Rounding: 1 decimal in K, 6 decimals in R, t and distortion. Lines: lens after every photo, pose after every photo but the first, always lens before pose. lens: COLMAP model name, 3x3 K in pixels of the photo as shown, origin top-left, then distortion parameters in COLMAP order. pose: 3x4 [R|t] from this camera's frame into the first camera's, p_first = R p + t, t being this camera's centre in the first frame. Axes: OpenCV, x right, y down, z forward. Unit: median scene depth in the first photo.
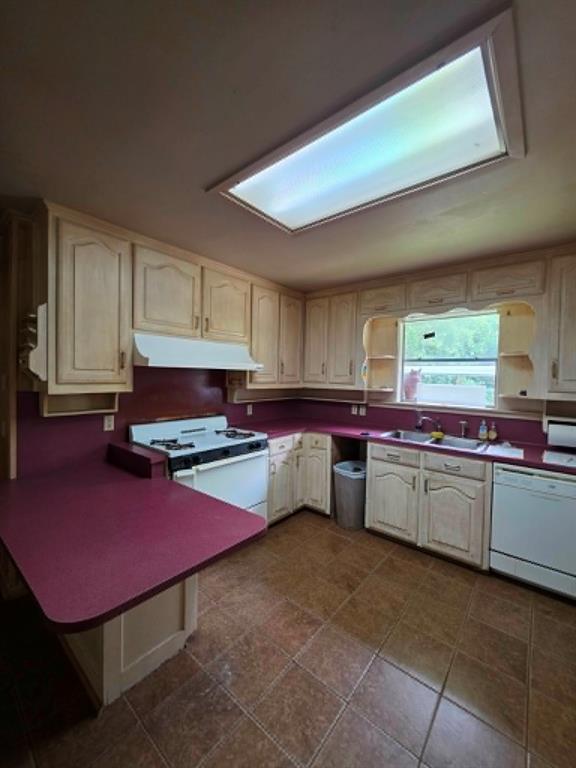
lens RADIAL K [[308.2, 0, 291.9], [0, 308.2, 382.1], [0, 0, 1]] dist [-0.000813, -0.000140]
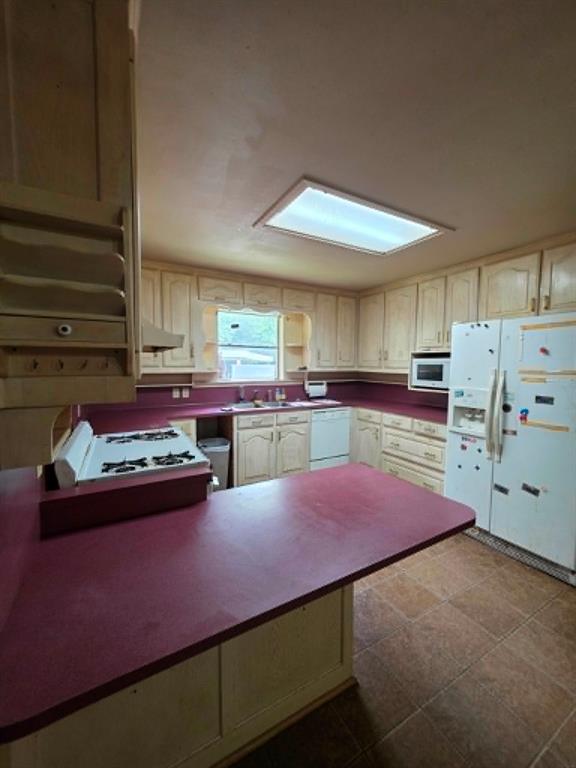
lens RADIAL K [[308.2, 0, 291.9], [0, 308.2, 382.1], [0, 0, 1]] dist [-0.000813, -0.000140]
pose [[0.361347, -0.078848, 0.929092, -0.752093], [0.017501, 0.996816, 0.077789, -0.020726], [-0.932267, -0.011849, 0.361577, 0.388109]]
